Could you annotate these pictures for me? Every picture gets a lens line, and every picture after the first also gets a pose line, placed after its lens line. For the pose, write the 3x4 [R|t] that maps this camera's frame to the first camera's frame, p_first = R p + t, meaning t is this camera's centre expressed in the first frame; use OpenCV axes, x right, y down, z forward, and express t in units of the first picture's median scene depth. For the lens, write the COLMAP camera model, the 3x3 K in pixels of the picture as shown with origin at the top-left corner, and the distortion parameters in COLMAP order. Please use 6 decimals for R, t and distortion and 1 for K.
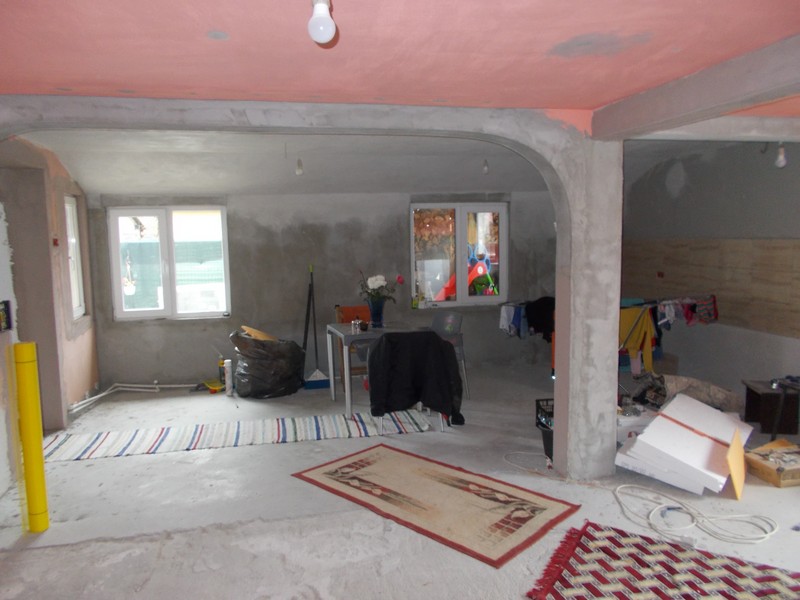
lens RADIAL K [[602.9, 0, 398.2], [0, 602.9, 299.3], [0, 0, 1]] dist [-0.026533, -0.019272]
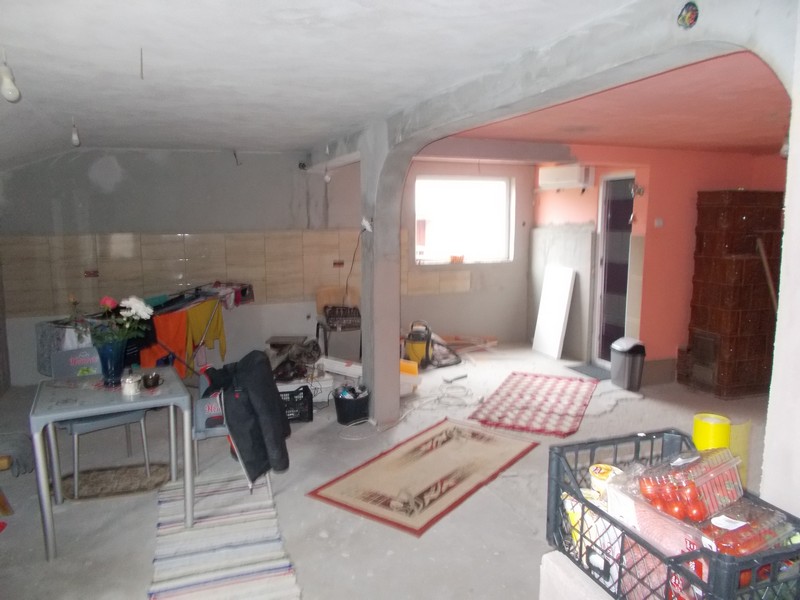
lens RADIAL K [[602.9, 0, 400.9], [0, 602.9, 302.3], [0, 0, 1]] dist [-0.026533, -0.019272]
pose [[-0.142904, -0.121810, 0.982212, -0.961024], [0.121932, 0.982671, 0.139607, -0.124634], [-0.982197, 0.139714, -0.125575, 1.149702]]
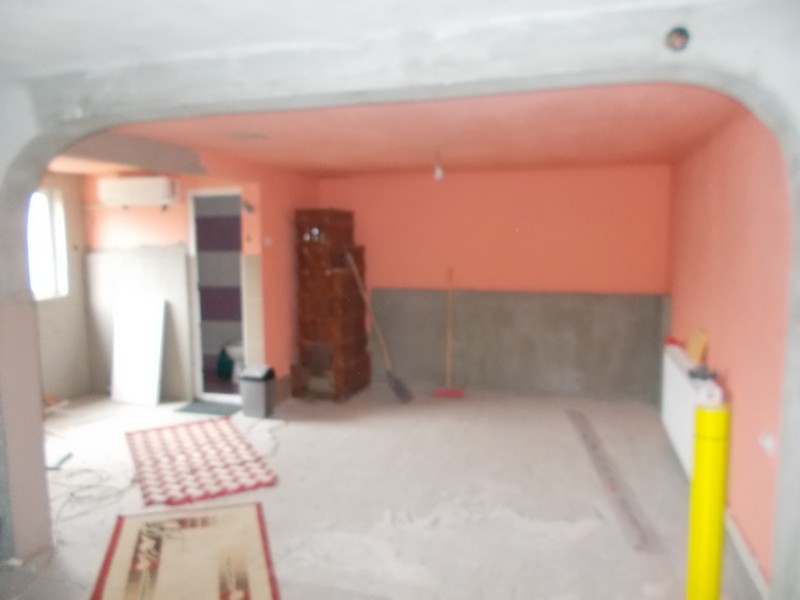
lens RADIAL K [[602.9, 0, 403.6], [0, 602.9, 298.8], [0, 0, 1]] dist [-0.026533, -0.019272]
pose [[-0.871455, -0.018097, 0.490142, -0.558810], [0.092960, 0.975112, 0.201283, -0.160696], [-0.481586, 0.220972, -0.848084, 1.423965]]
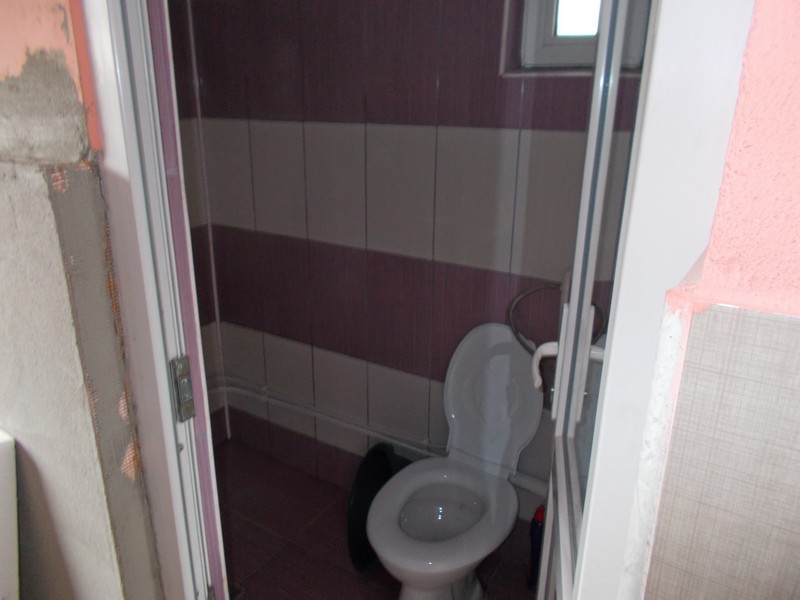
lens RADIAL K [[602.9, 0, 399.9], [0, 602.9, 299.1], [0, 0, 1]] dist [-0.026533, -0.019272]
pose [[-0.731701, -0.213124, 0.647450, 0.491527], [0.086319, 0.913242, 0.398168, -0.041321], [-0.676138, 0.347227, -0.649824, 0.417276]]
